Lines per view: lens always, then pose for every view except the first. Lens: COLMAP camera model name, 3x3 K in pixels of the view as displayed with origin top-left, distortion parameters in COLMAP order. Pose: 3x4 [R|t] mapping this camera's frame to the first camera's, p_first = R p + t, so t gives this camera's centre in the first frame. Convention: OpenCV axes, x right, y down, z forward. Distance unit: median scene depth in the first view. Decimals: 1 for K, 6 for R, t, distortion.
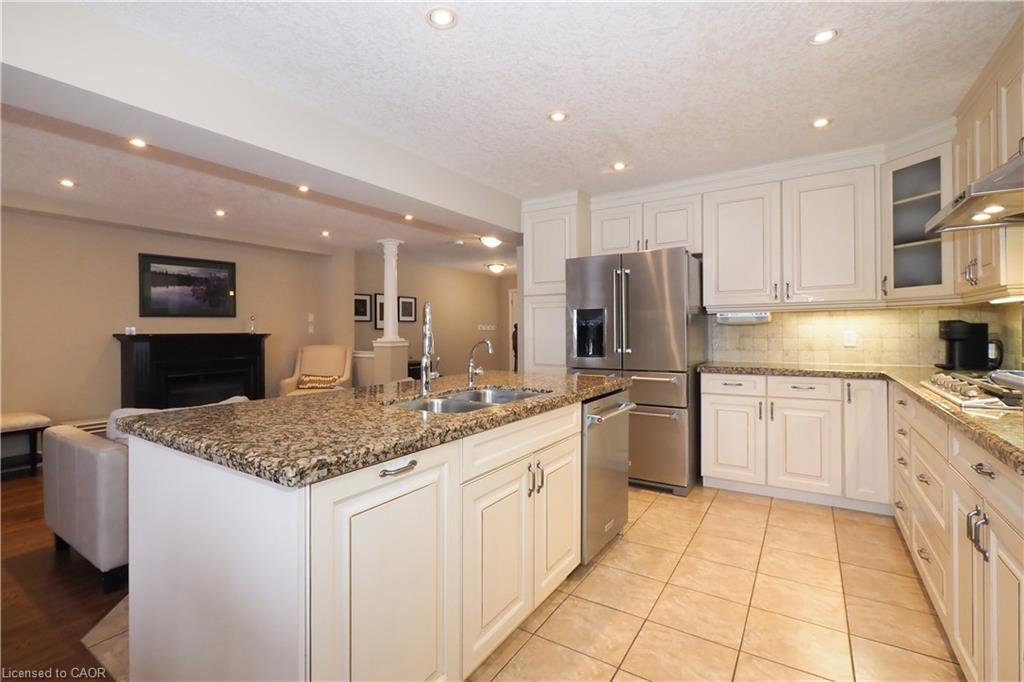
lens RADIAL K [[474.2, 0, 510.7], [0, 474.2, 331.5], [0, 0, 1]] dist [0.000552, 0.000001]
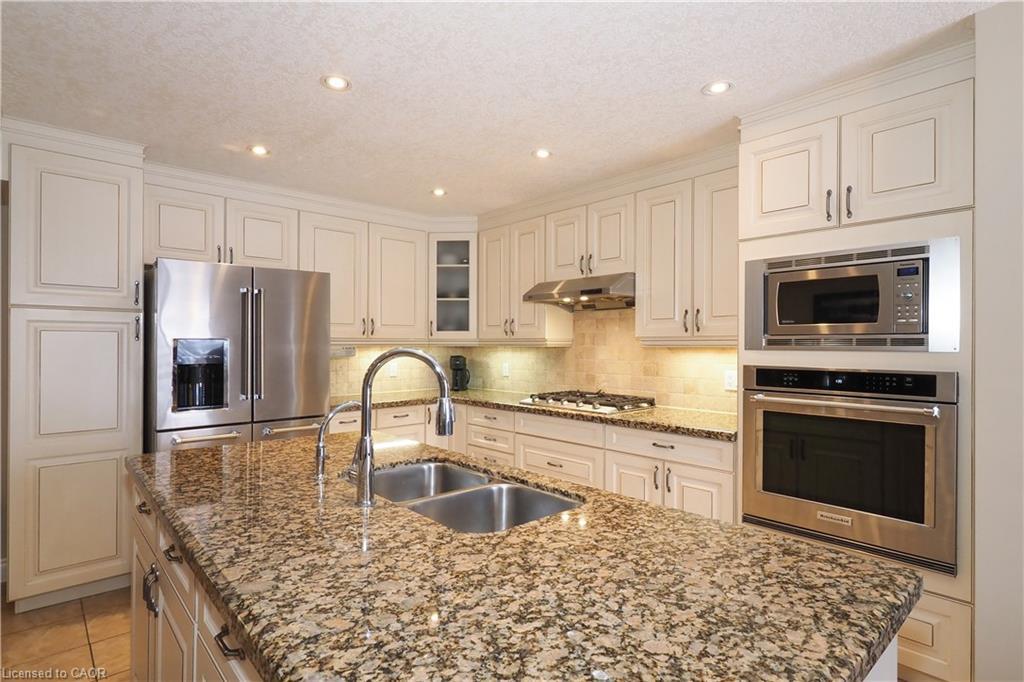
lens RADIAL K [[518.5, 0, 481.4], [0, 518.5, 348.6], [0, 0, 1]] dist [0.001139, 0.000425]
pose [[0.262733, 0.002697, 0.964865, -0.503238], [-0.004536, 0.999988, -0.001560, -0.039125], [-0.964858, -0.003967, 0.262743, 0.483099]]
